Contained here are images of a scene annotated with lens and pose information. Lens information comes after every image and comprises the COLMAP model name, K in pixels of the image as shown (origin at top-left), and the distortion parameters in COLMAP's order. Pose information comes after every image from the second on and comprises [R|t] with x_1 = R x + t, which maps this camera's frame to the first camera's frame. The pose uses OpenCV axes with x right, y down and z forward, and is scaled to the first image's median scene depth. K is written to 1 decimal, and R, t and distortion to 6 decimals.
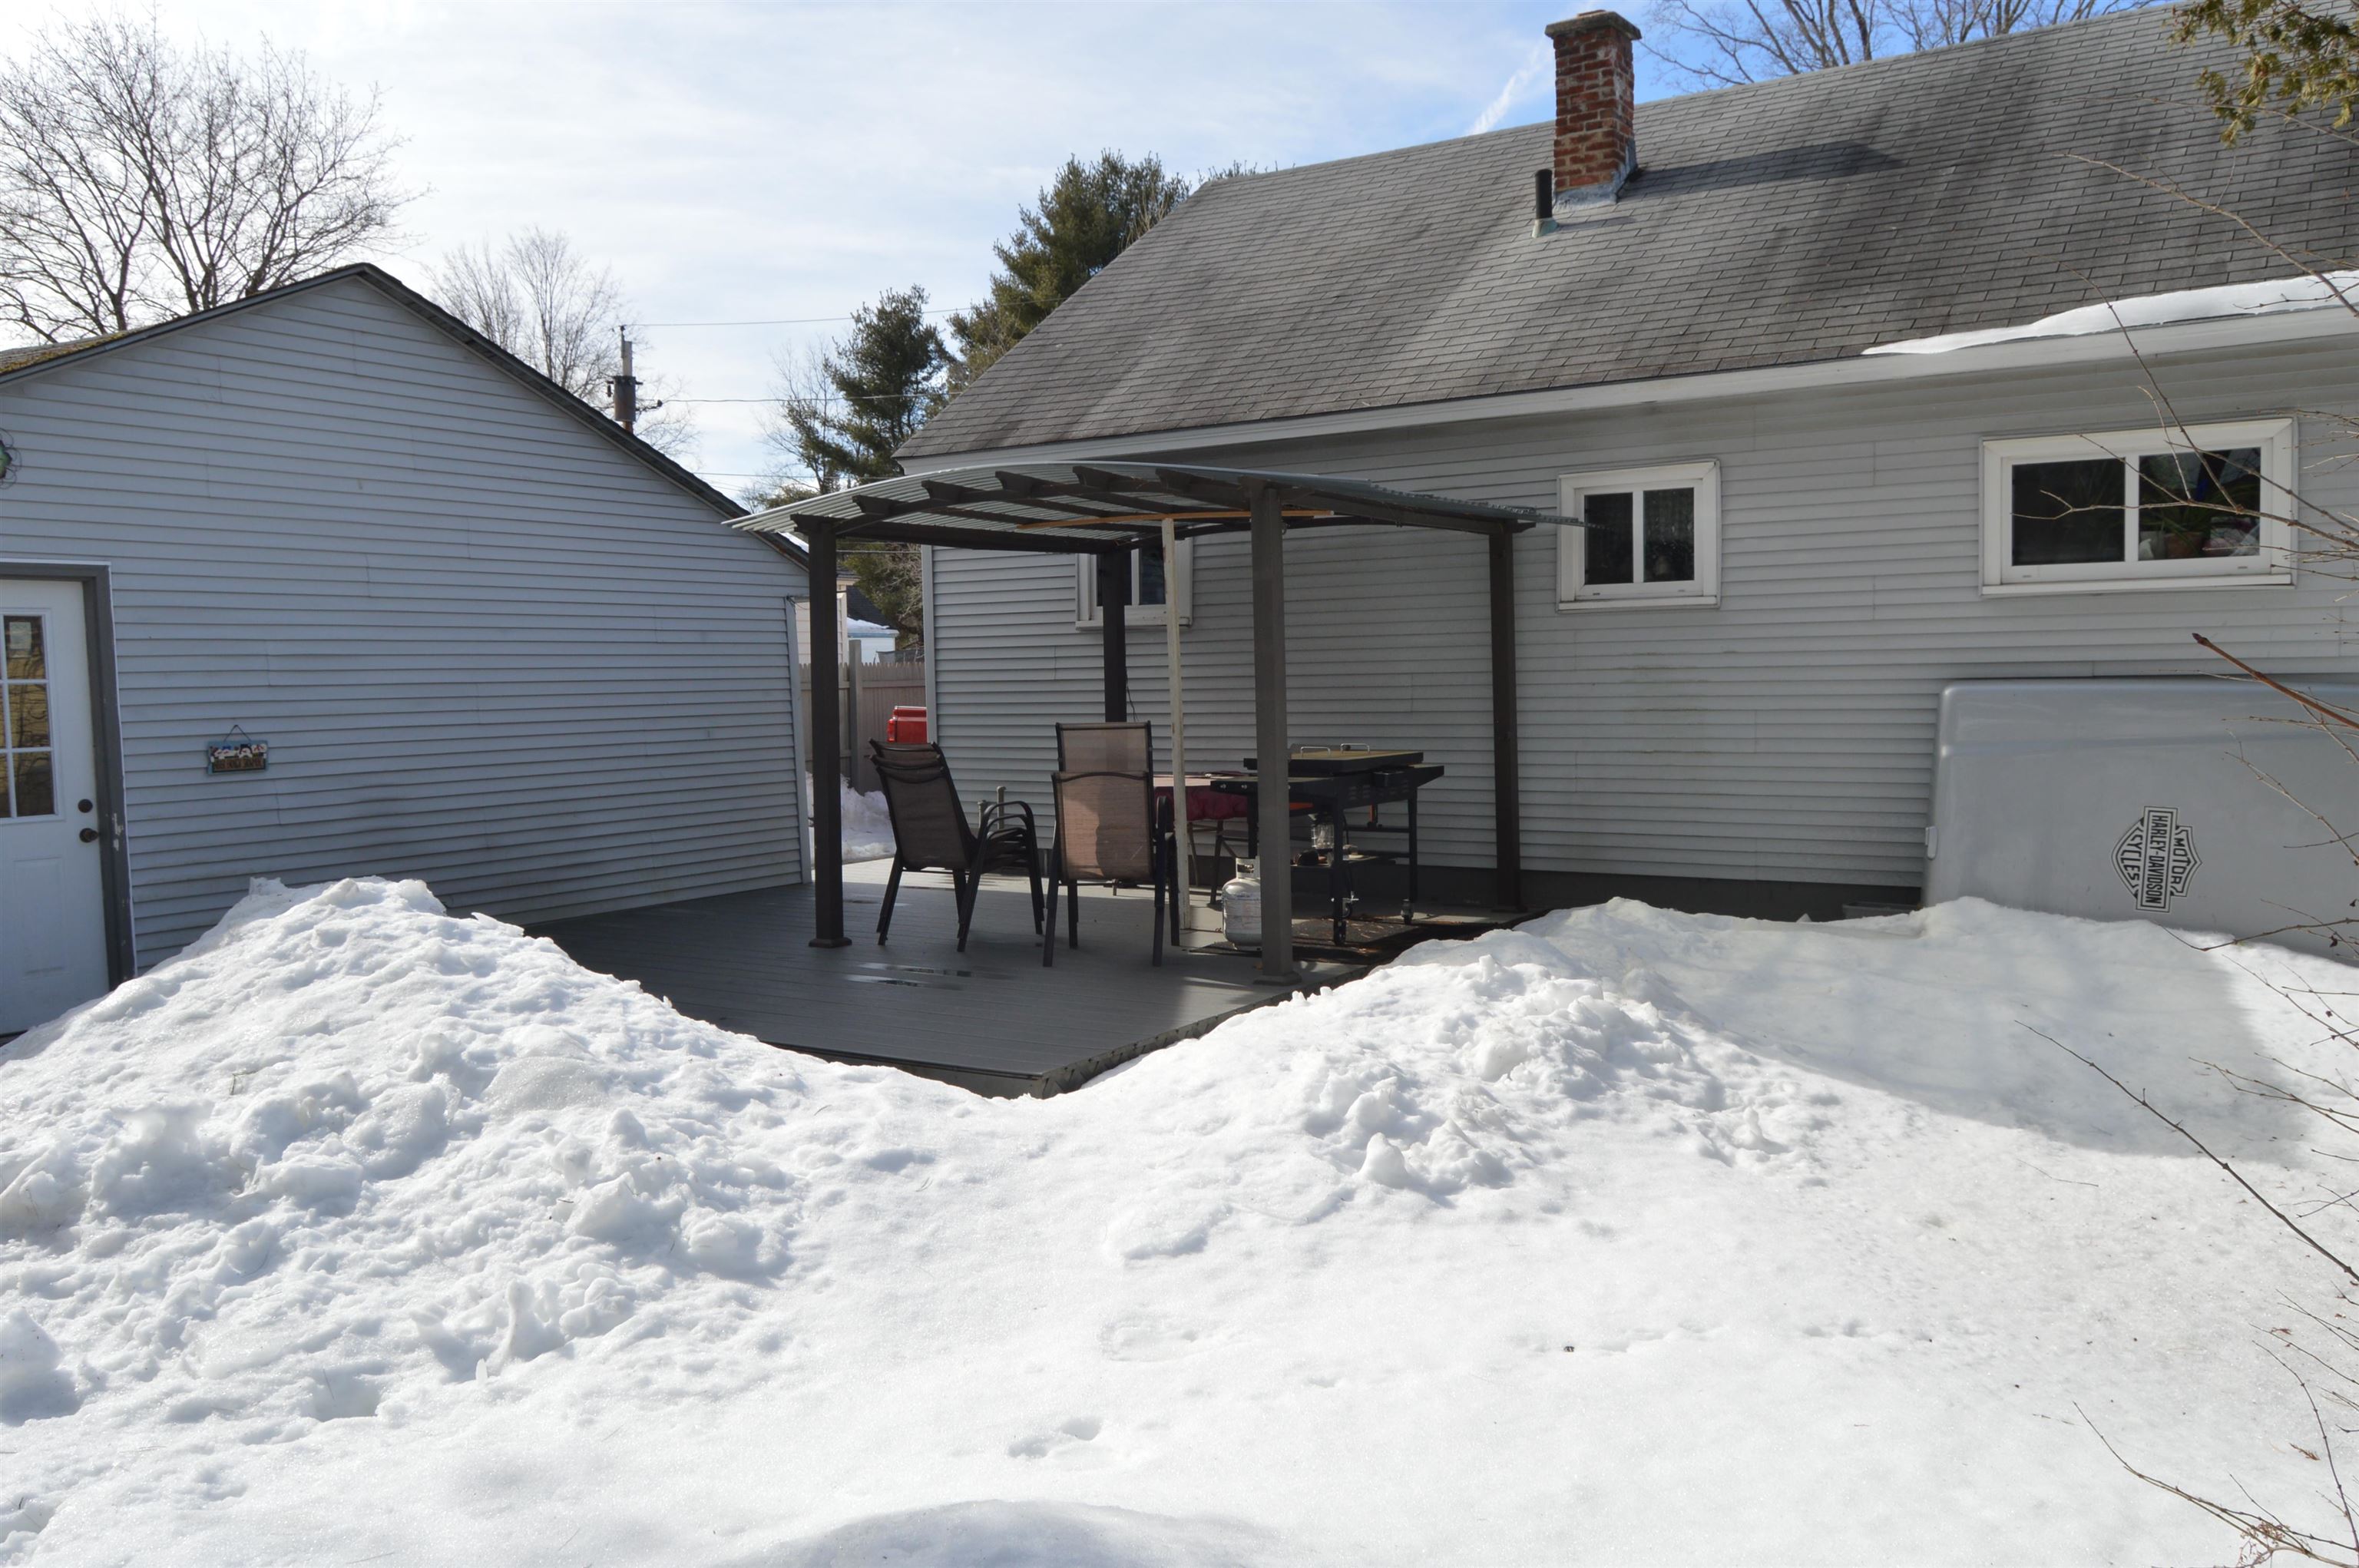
lens RADIAL K [[1850.0, 0, 1186.9], [0, 1850.0, 789.3], [0, 0, 1]] dist [-0.019107, 0.013588]
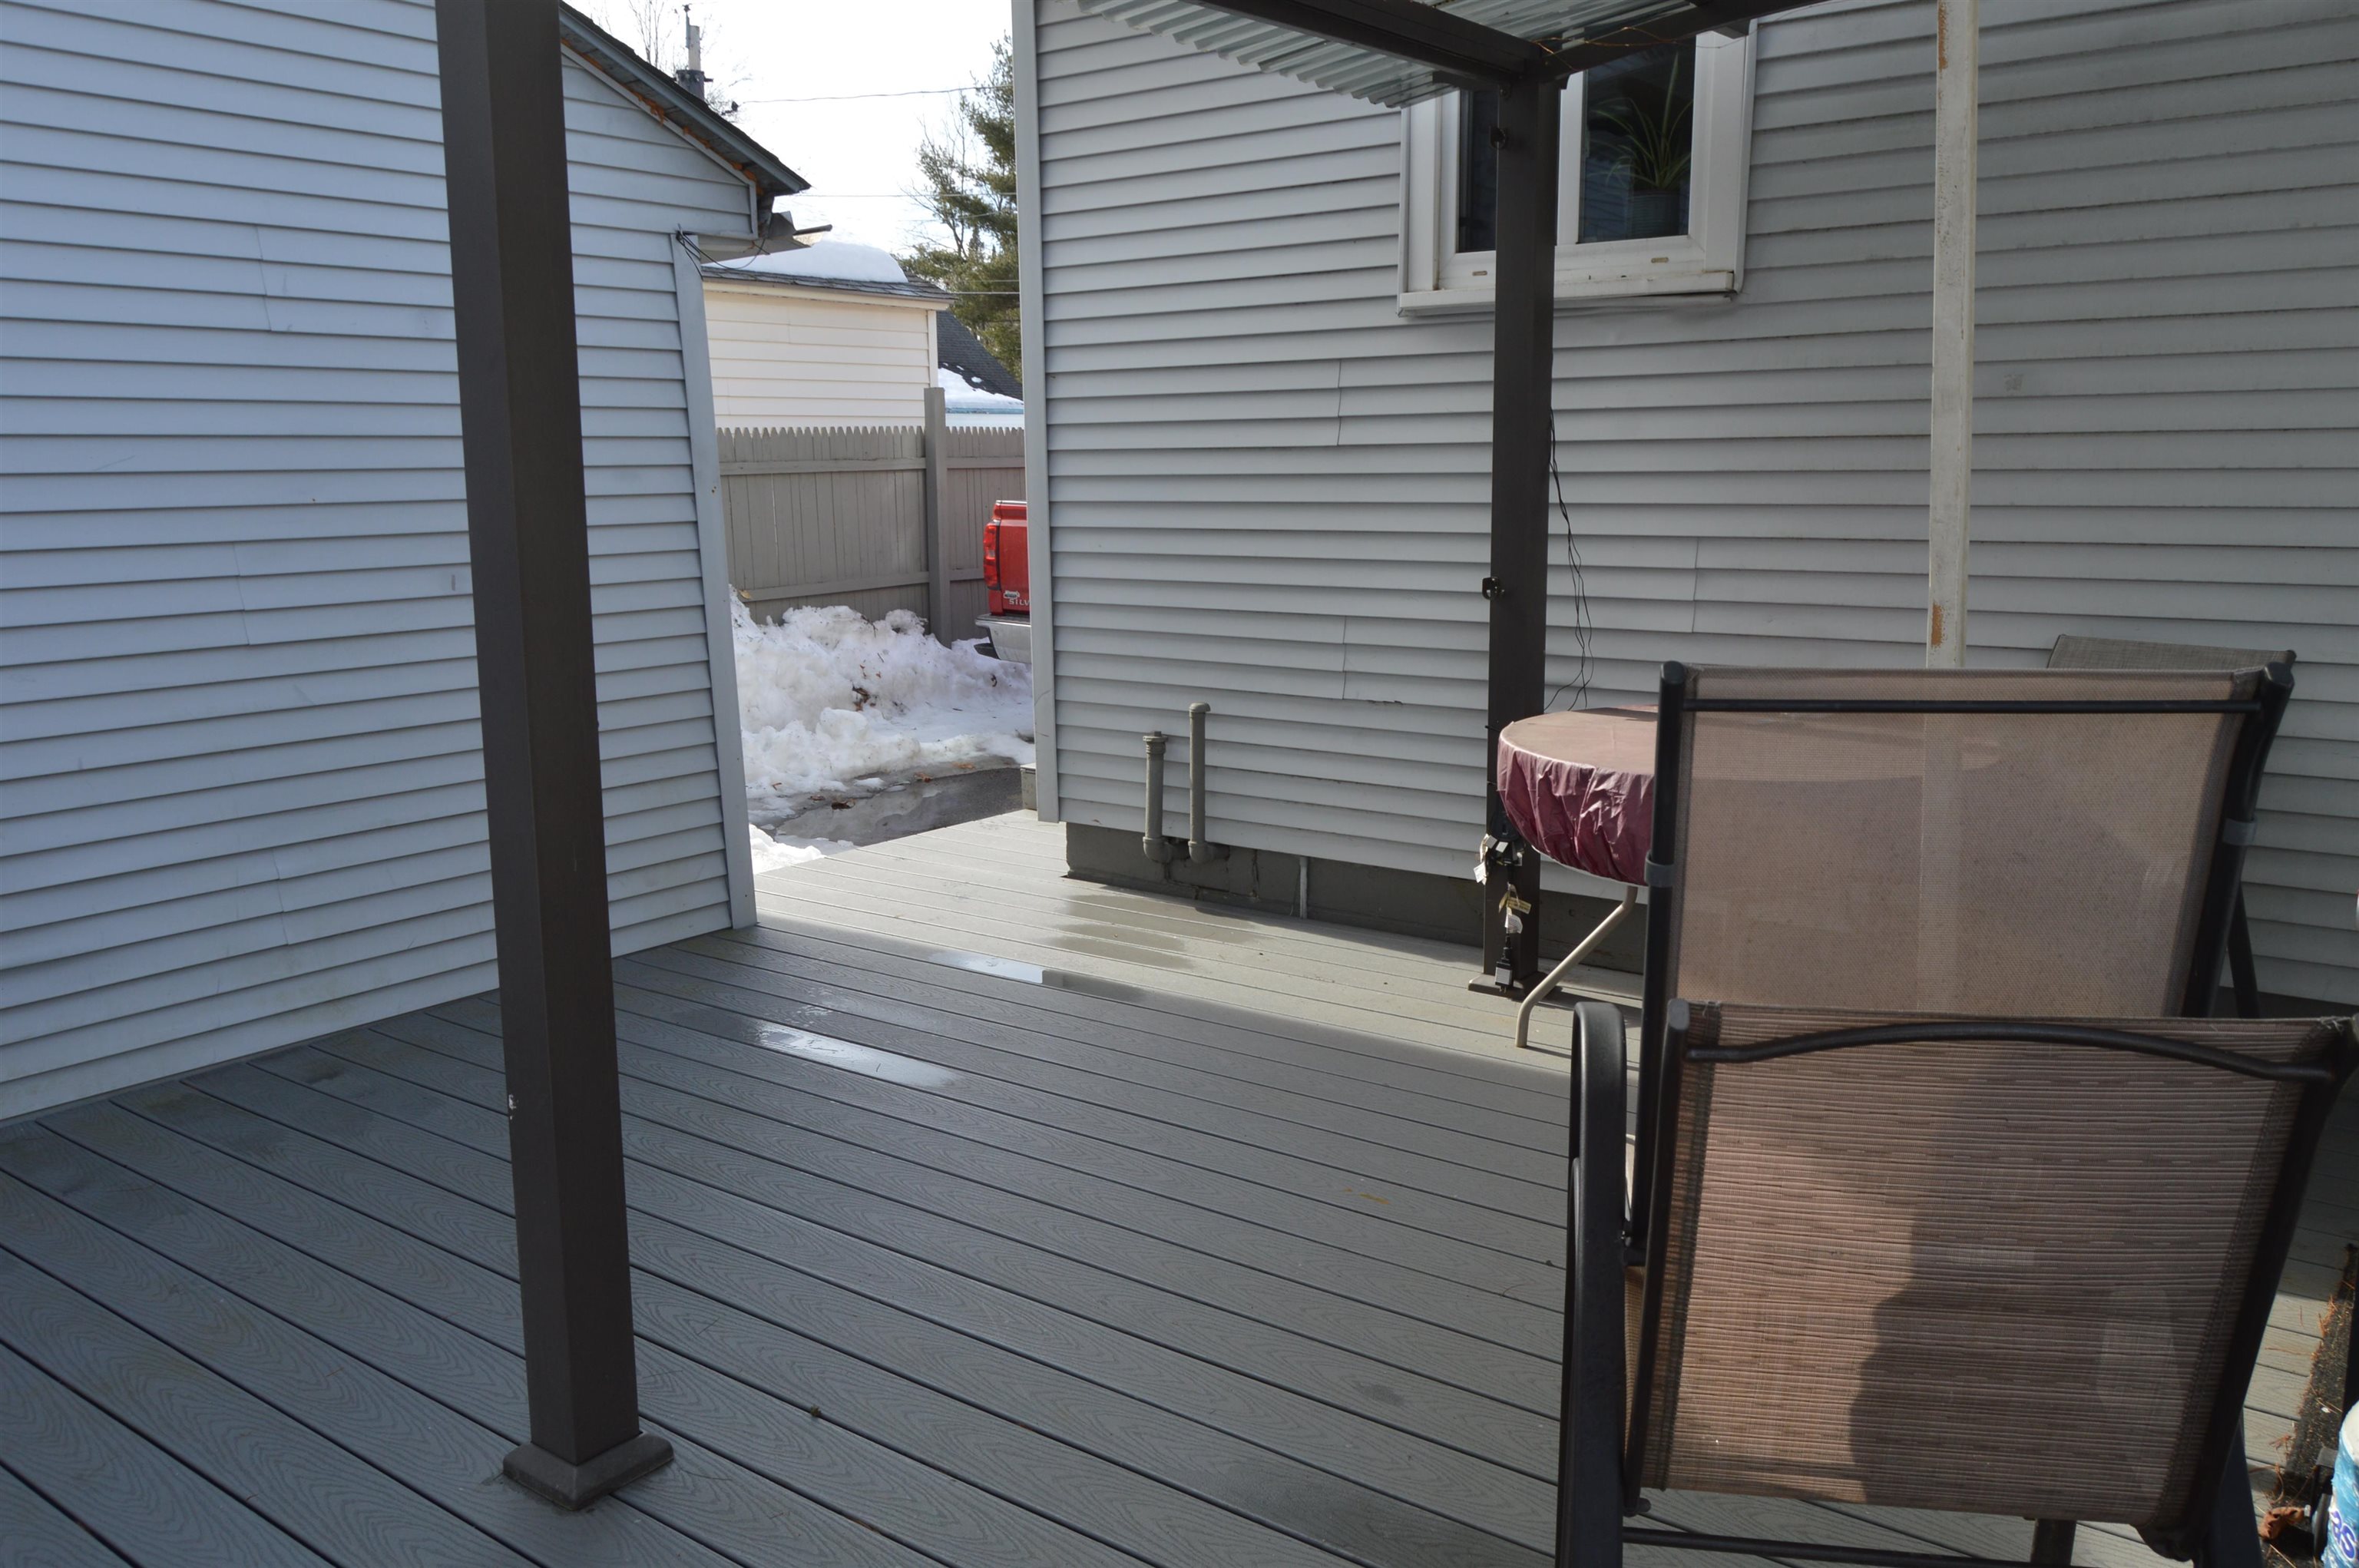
lens RADIAL K [[1850.0, 0, 1190.3], [0, 1850.0, 786.7], [0, 0, 1]] dist [-0.019107, 0.013588]
pose [[0.996783, 0.019455, -0.077750, -0.095132], [-0.010620, 0.993599, 0.112465, -0.041018], [0.079441, -0.111277, 0.990609, 0.796272]]
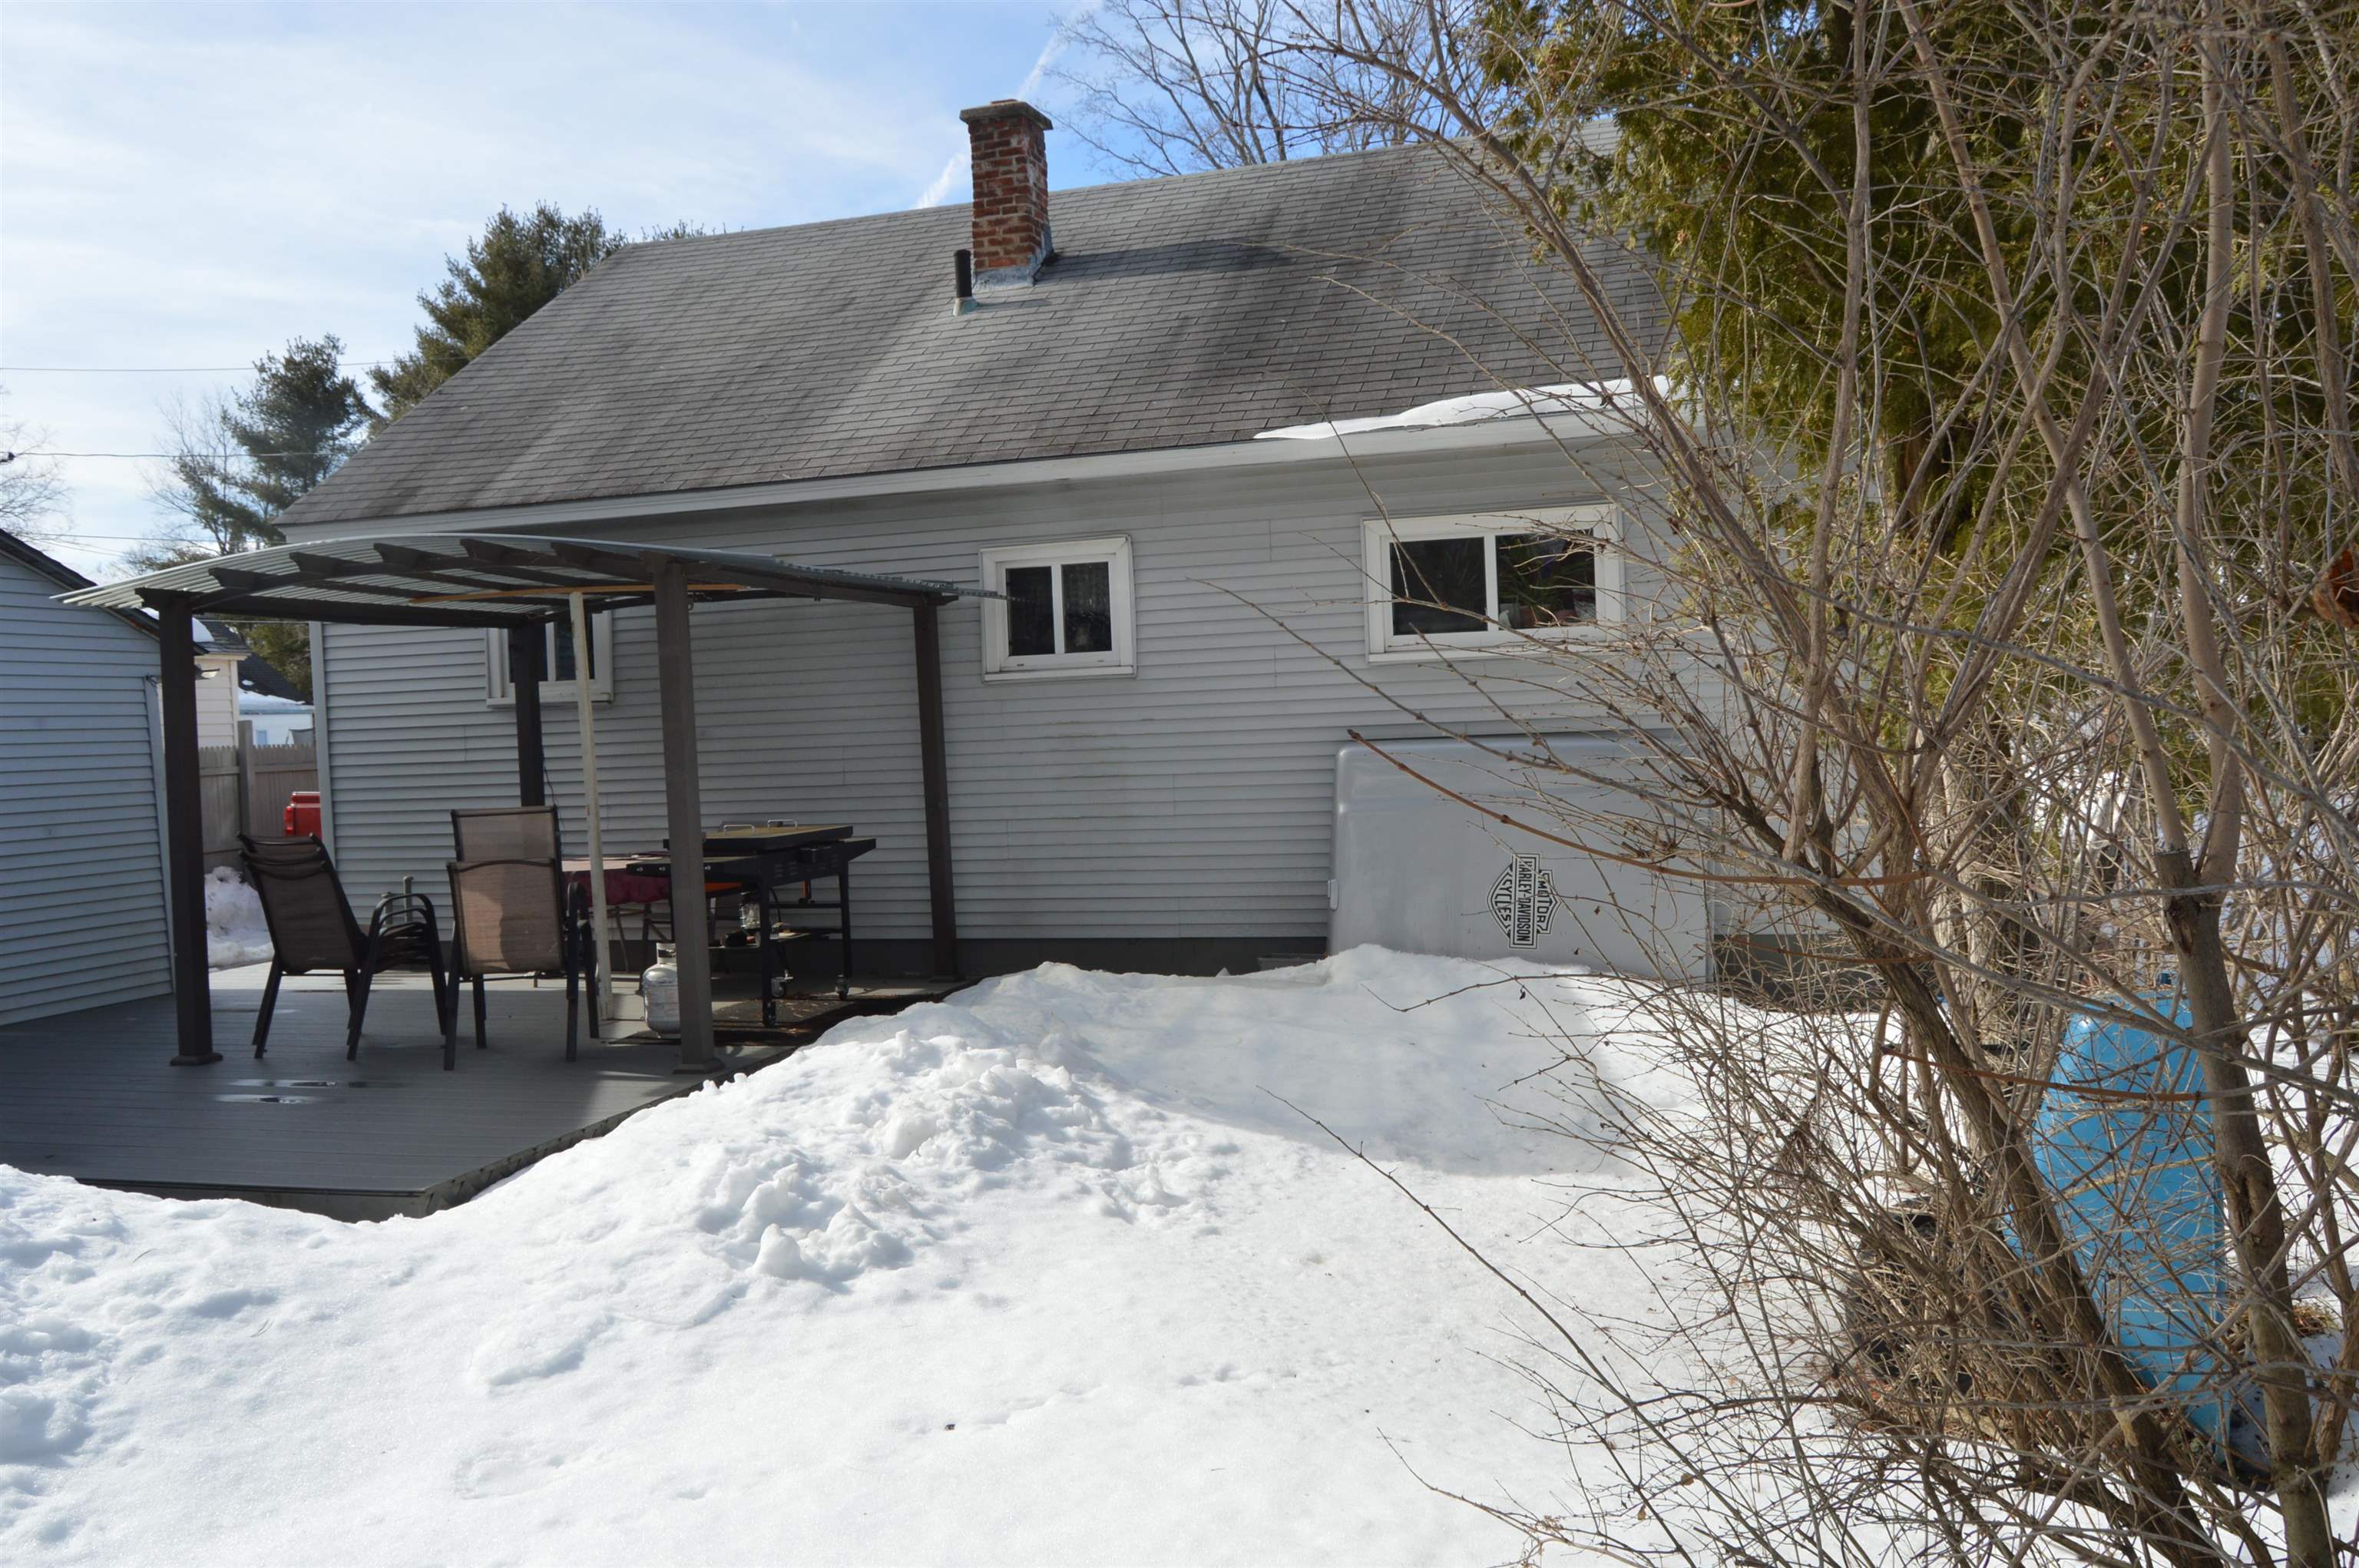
lens RADIAL K [[1850.0, 0, 1192.4], [0, 1850.0, 789.5], [0, 0, 1]] dist [-0.019107, 0.013588]
pose [[0.959449, -0.029355, 0.280351, 0.026894], [0.039109, 0.998806, -0.029263, -0.003676], [-0.279157, 0.039041, 0.959451, -0.005512]]
